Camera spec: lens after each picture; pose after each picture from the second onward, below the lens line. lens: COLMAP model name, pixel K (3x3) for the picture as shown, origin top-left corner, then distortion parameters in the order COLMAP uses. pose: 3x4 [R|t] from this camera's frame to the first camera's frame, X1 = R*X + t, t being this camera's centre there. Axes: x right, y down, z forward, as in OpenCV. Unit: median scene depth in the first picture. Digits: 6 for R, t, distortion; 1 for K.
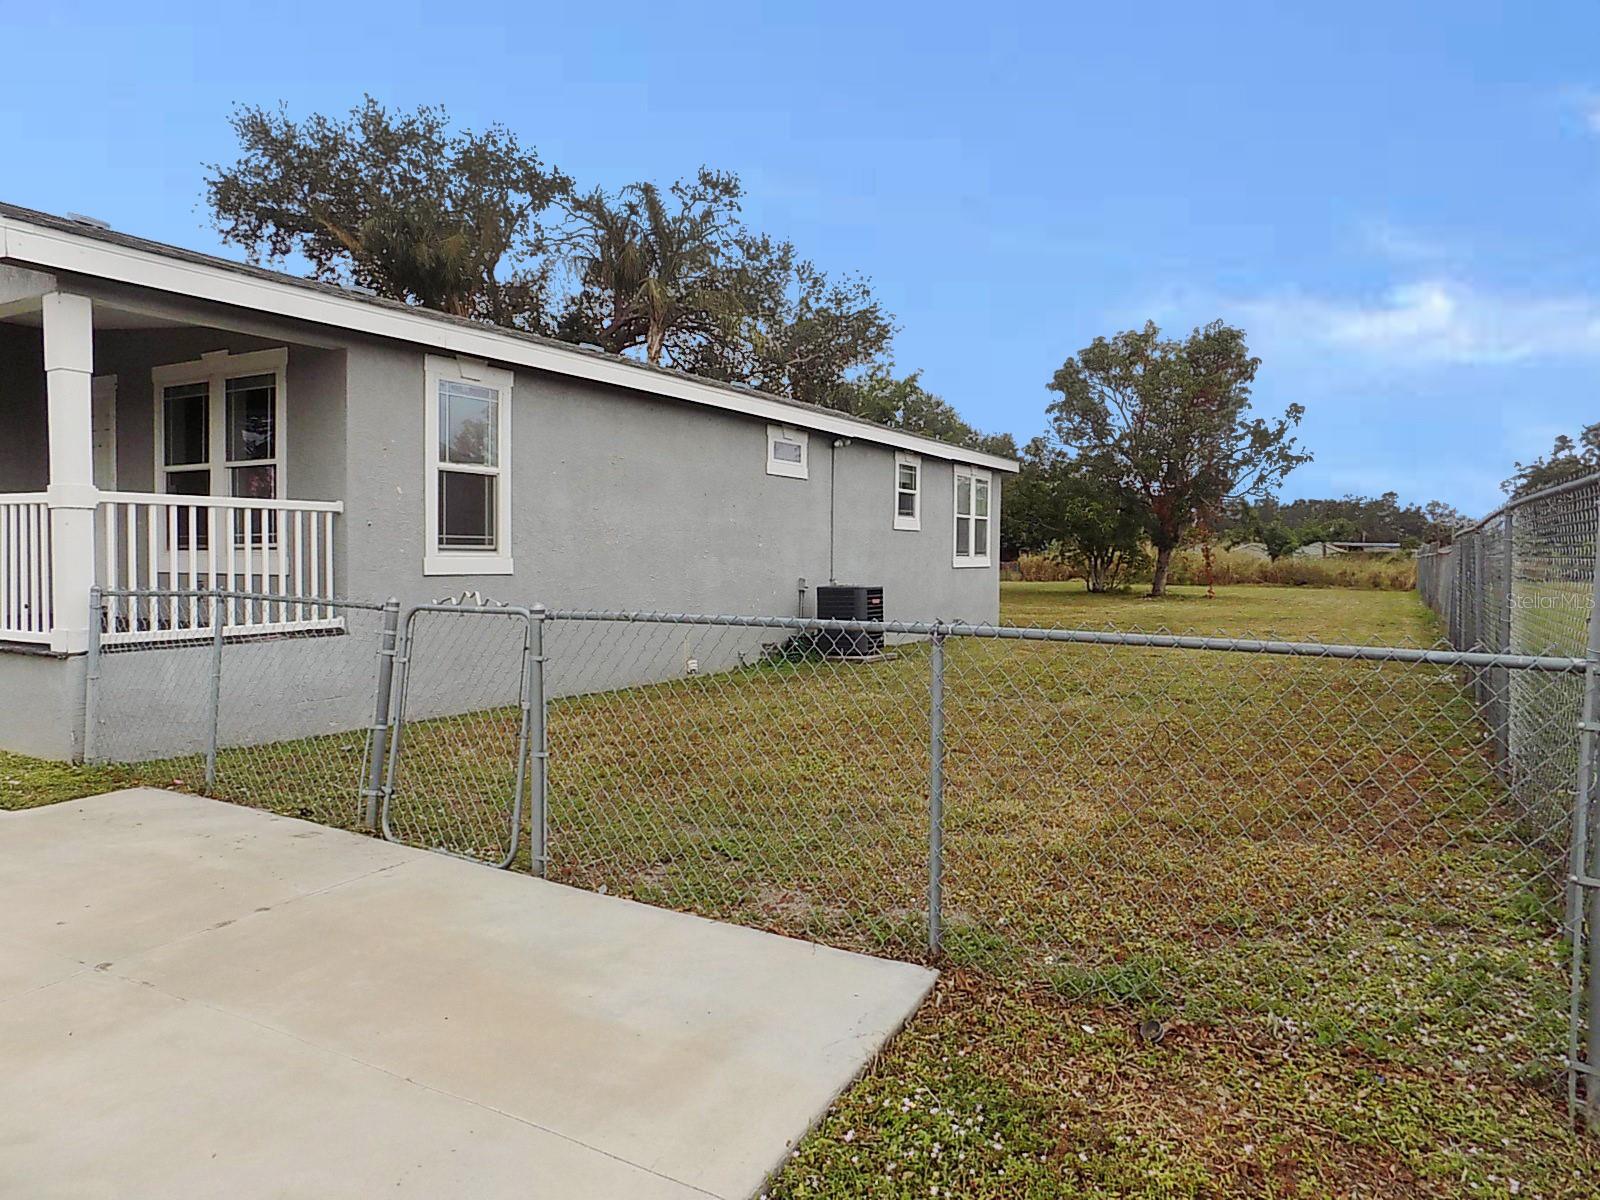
lens RADIAL K [[1089.3, 0, 813.1], [0, 1089.3, 597.6], [0, 0, 1]] dist [-0.020047, 0.006666]
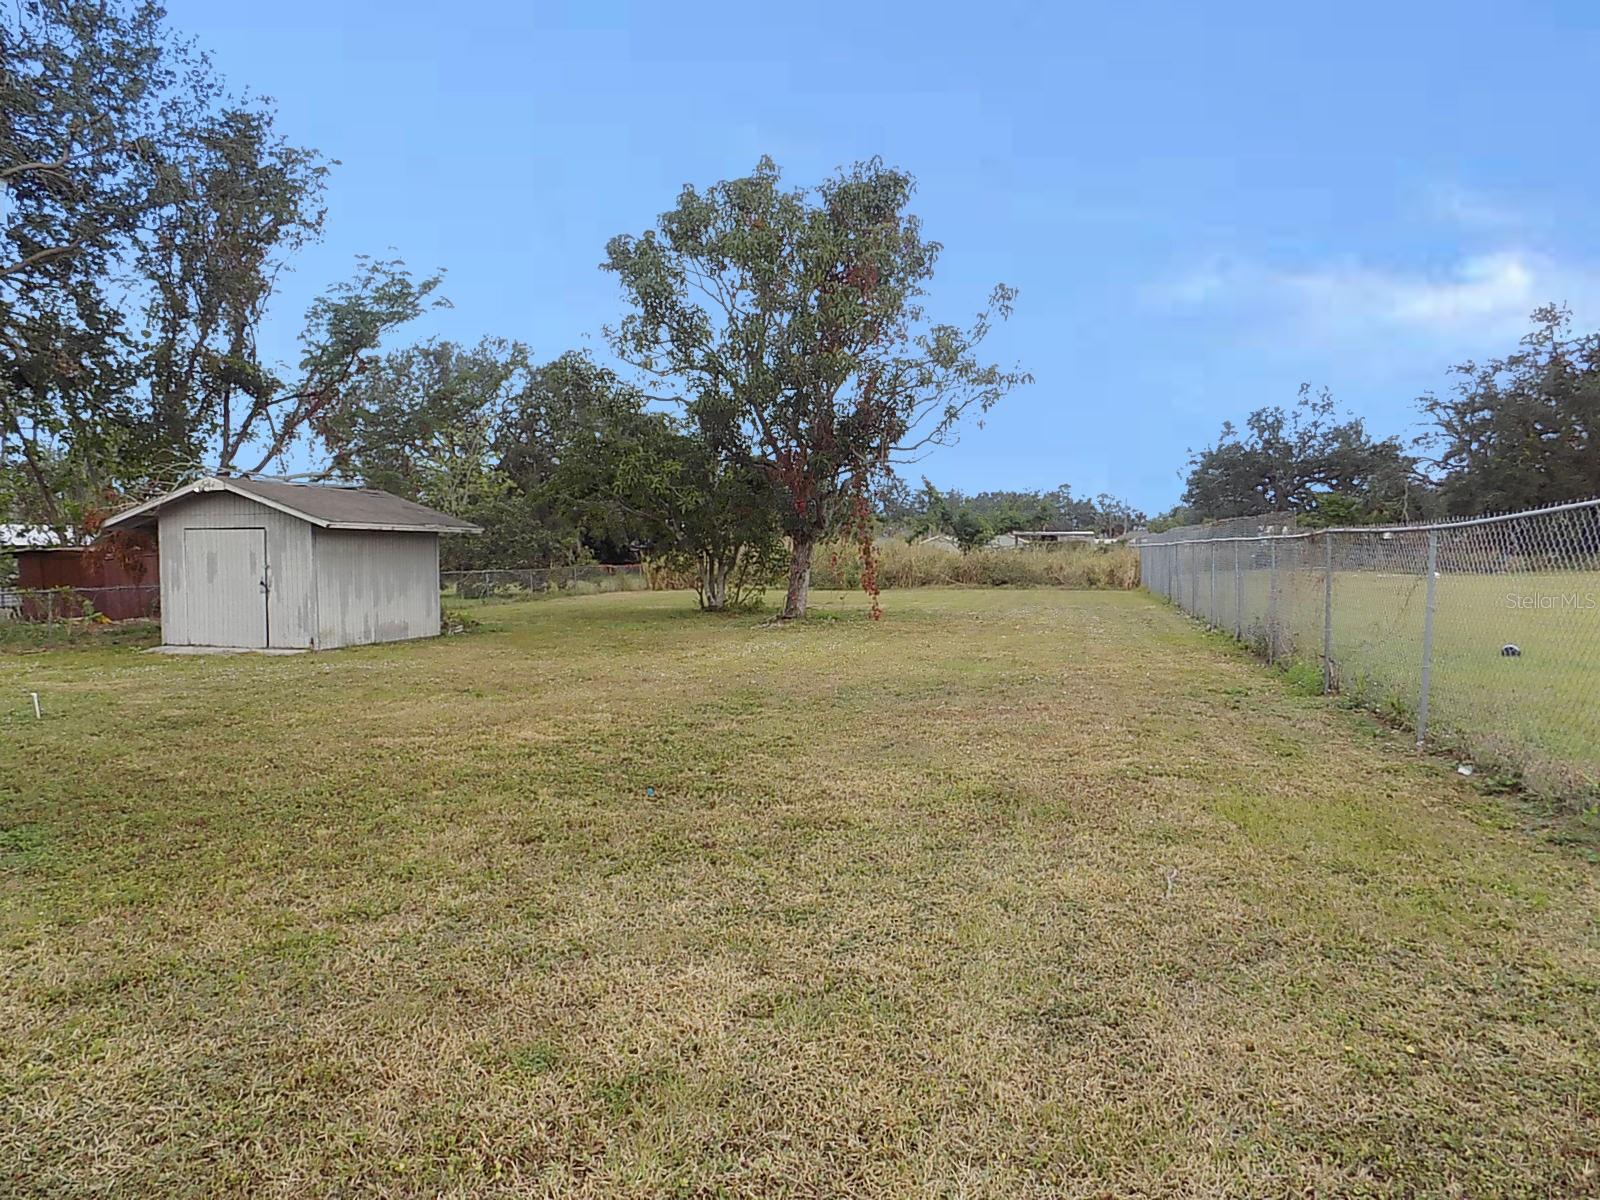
lens RADIAL K [[1089.3, 0, 795.8], [0, 1089.3, 589.0], [0, 0, 1]] dist [-0.020047, 0.006666]
pose [[0.968112, -0.030659, 0.248633, 0.186288], [0.032473, 0.999467, -0.003197, -0.018035], [-0.248403, 0.011169, 0.968593, 0.459726]]
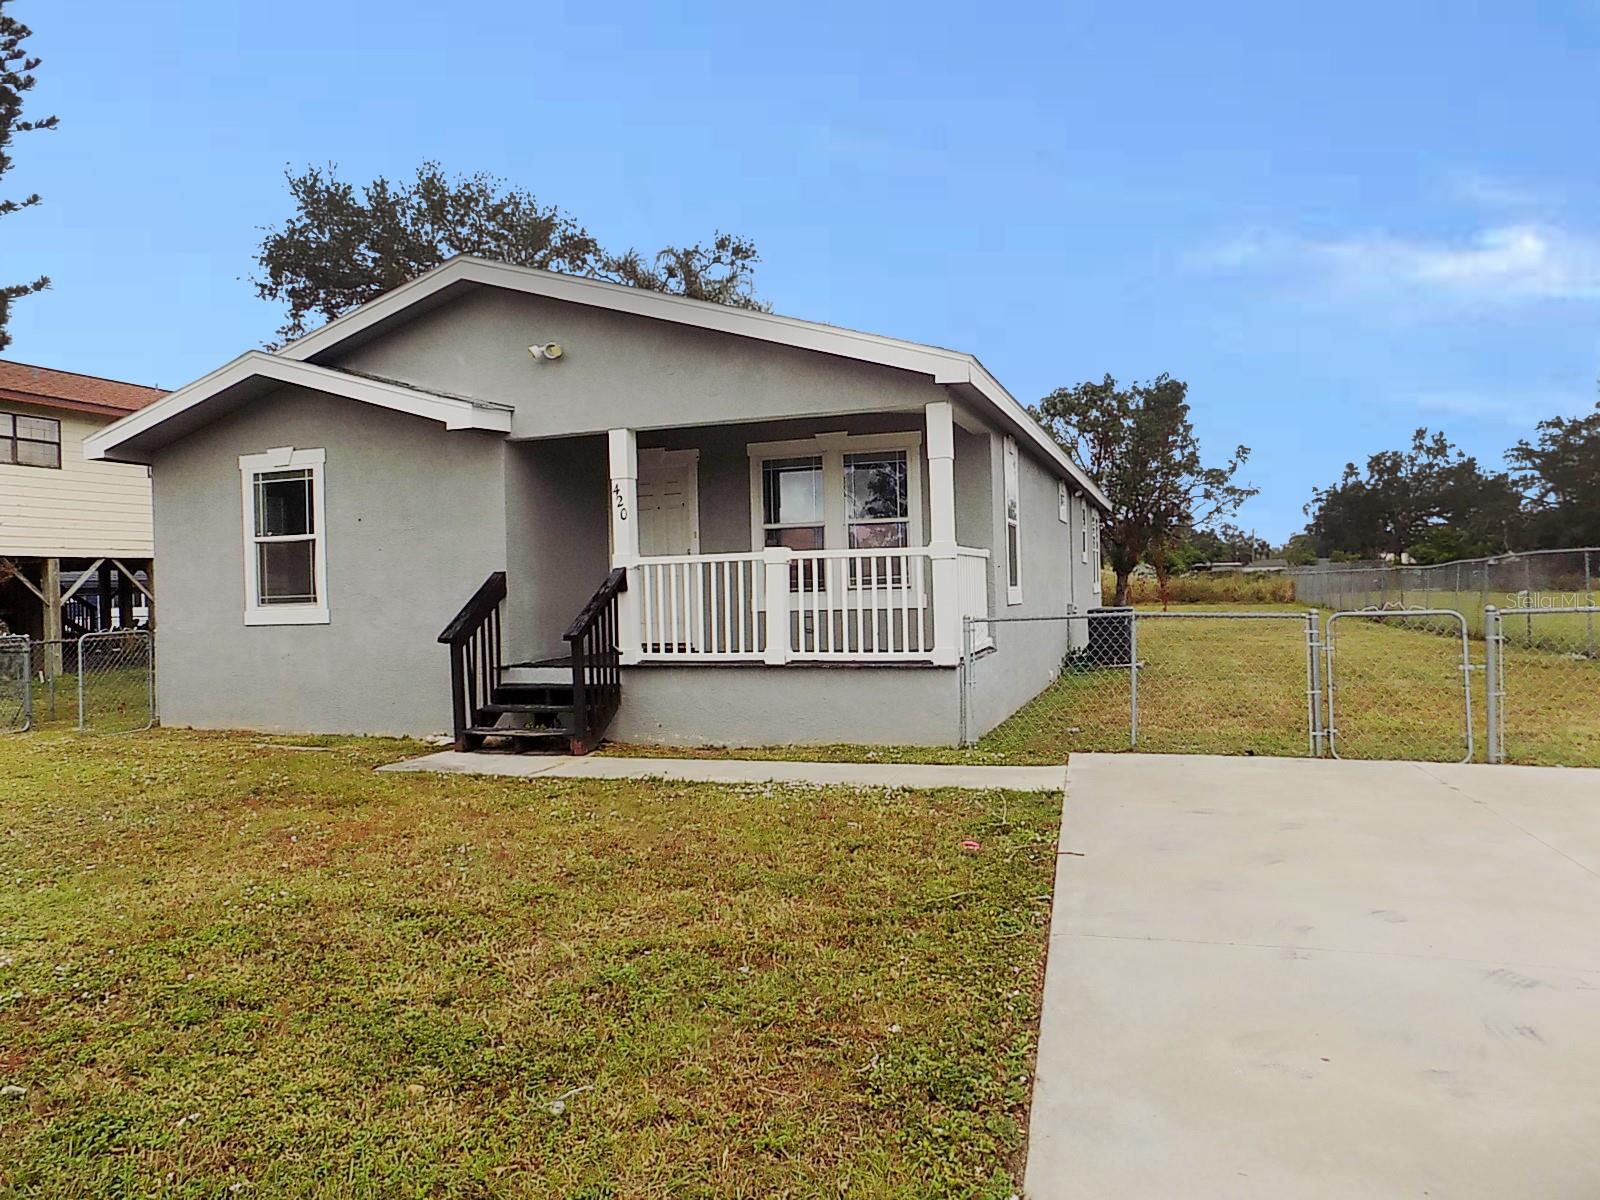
lens RADIAL K [[1089.3, 0, 810.9], [0, 1089.3, 603.9], [0, 0, 1]] dist [-0.020047, 0.006666]
pose [[0.985050, -0.035865, 0.168493, -0.210948], [0.040255, 0.998931, -0.022712, -0.000276], [-0.167498, 0.029155, 0.985441, -0.067228]]
